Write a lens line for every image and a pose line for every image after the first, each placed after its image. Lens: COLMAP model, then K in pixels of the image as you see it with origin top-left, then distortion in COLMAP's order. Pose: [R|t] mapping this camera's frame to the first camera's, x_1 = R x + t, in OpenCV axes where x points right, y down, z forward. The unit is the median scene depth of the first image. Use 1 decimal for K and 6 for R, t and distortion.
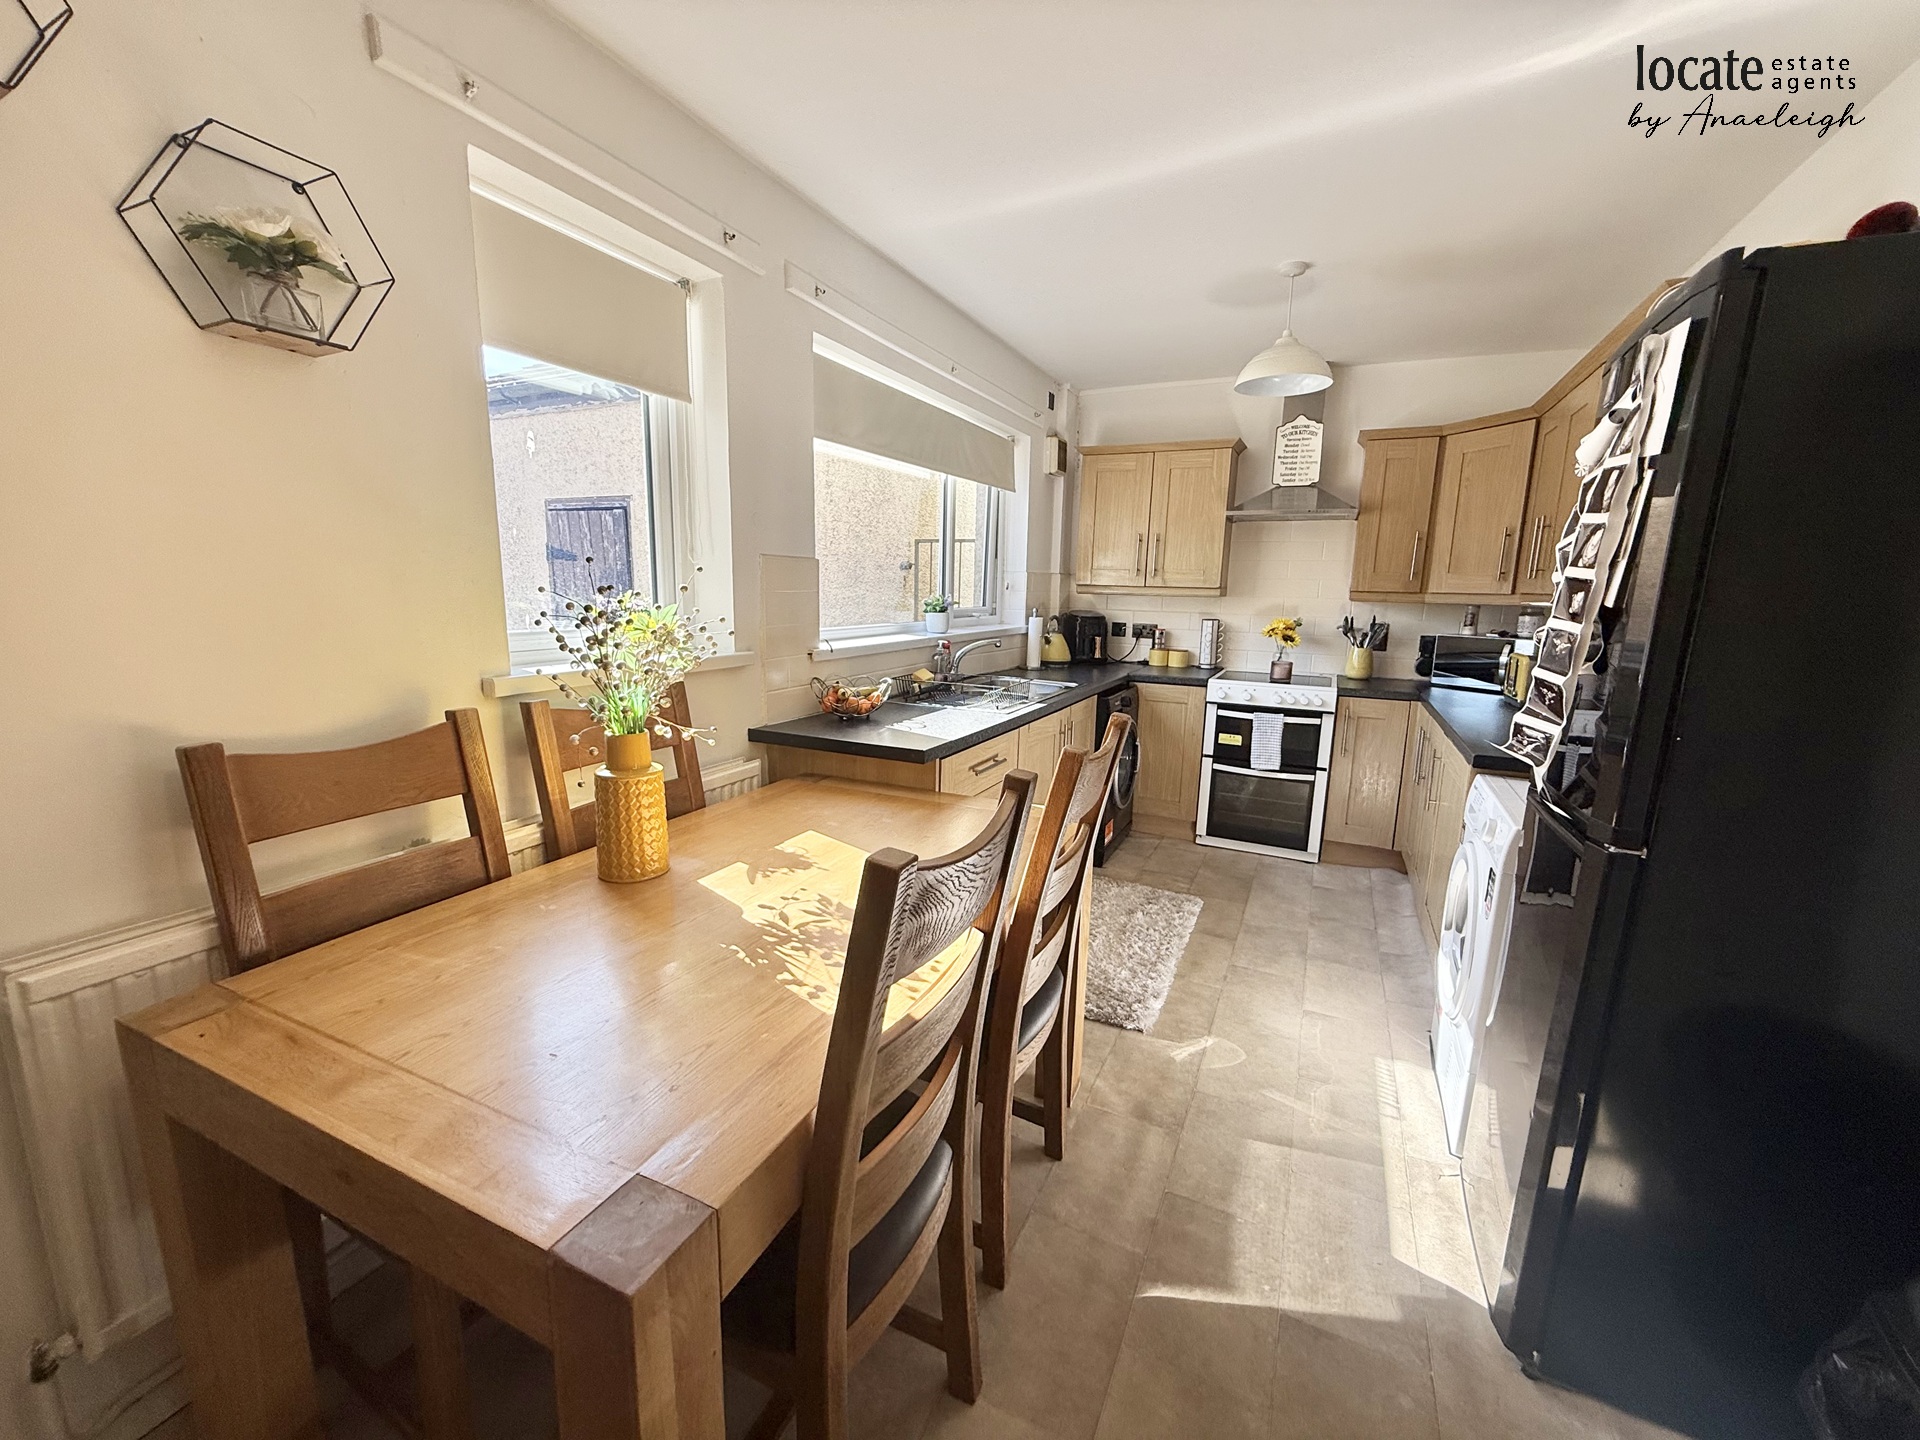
lens RADIAL K [[763.5, 0, 951.2], [0, 763.5, 720.1], [0, 0, 1]] dist [-0.000111, -0.000098]
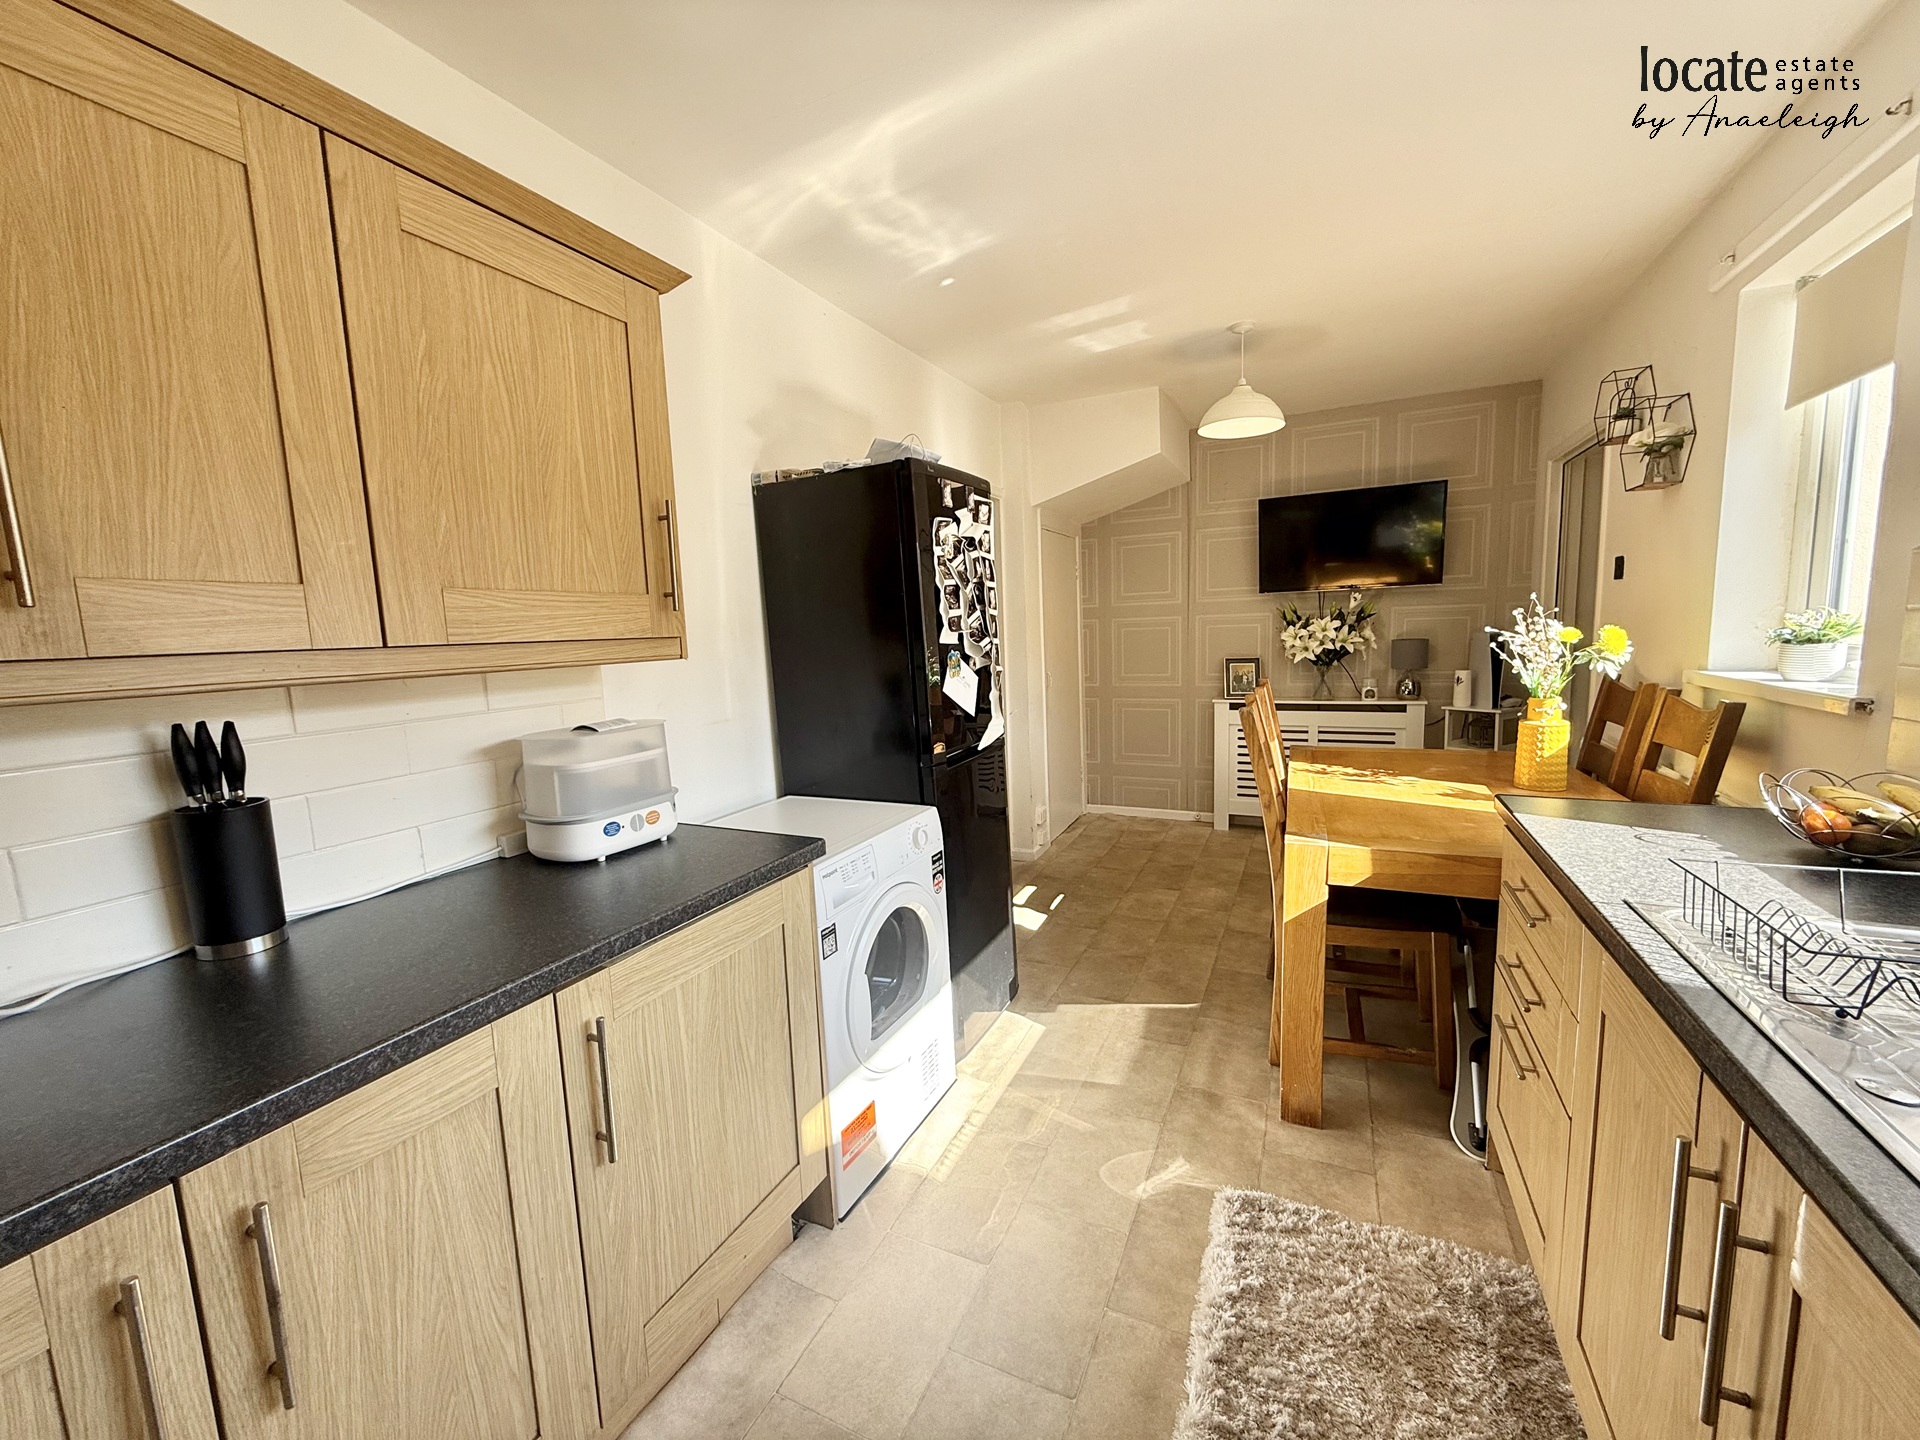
lens RADIAL K [[763.5, 0, 951.2], [0, 763.5, 720.1], [0, 0, 1]] dist [-0.000111, -0.000098]
pose [[-0.999759, 0.021335, -0.005156, 0.447906], [0.018827, 0.954291, 0.298285, -0.236243], [0.011284, 0.298116, -0.954463, 1.361169]]
